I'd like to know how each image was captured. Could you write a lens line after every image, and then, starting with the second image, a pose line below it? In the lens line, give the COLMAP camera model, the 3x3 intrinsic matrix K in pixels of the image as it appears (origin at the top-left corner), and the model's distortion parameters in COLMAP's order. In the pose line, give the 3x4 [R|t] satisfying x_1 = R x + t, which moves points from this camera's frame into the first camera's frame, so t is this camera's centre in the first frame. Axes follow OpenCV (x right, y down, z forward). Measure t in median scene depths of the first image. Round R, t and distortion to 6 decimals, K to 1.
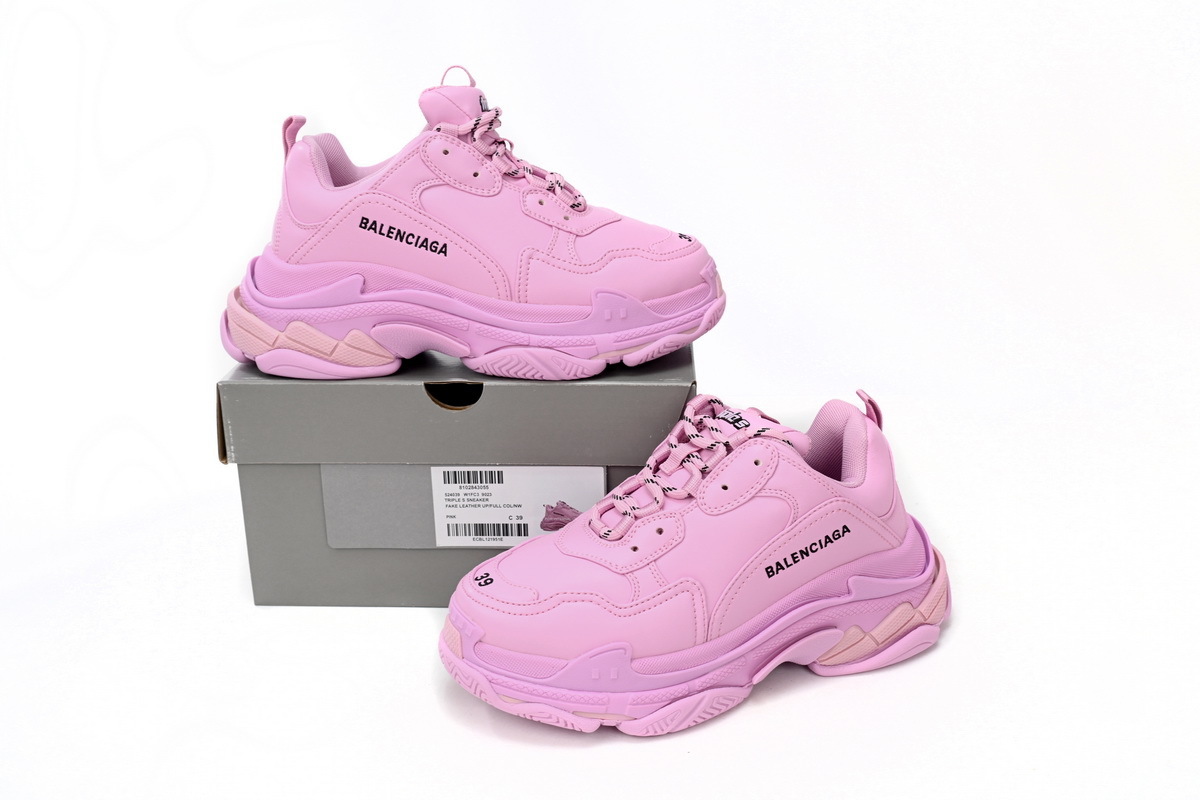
lens RADIAL K [[1295.3, 0, 604.5], [0, 1295.3, 394.3], [0, 0, 1]] dist [-0.010604, 0.000000]
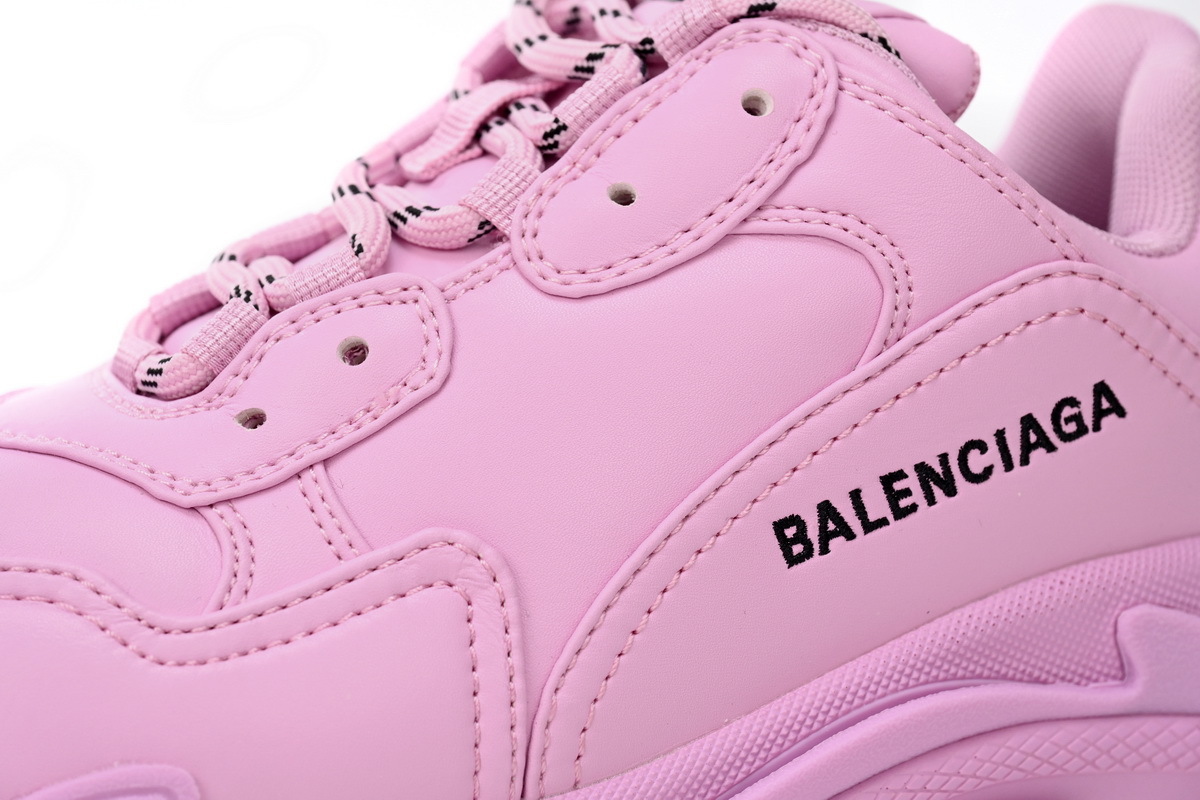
lens RADIAL K [[3278.8, 0, 598.6], [0, 3278.8, 401.1], [0, 0, 1]] dist [-0.036586, 0.000000]
pose [[0.998451, 0.032870, -0.044901, 0.117845], [-0.038159, 0.991730, -0.122537, 0.189502], [0.040502, 0.124060, 0.991448, 0.367609]]
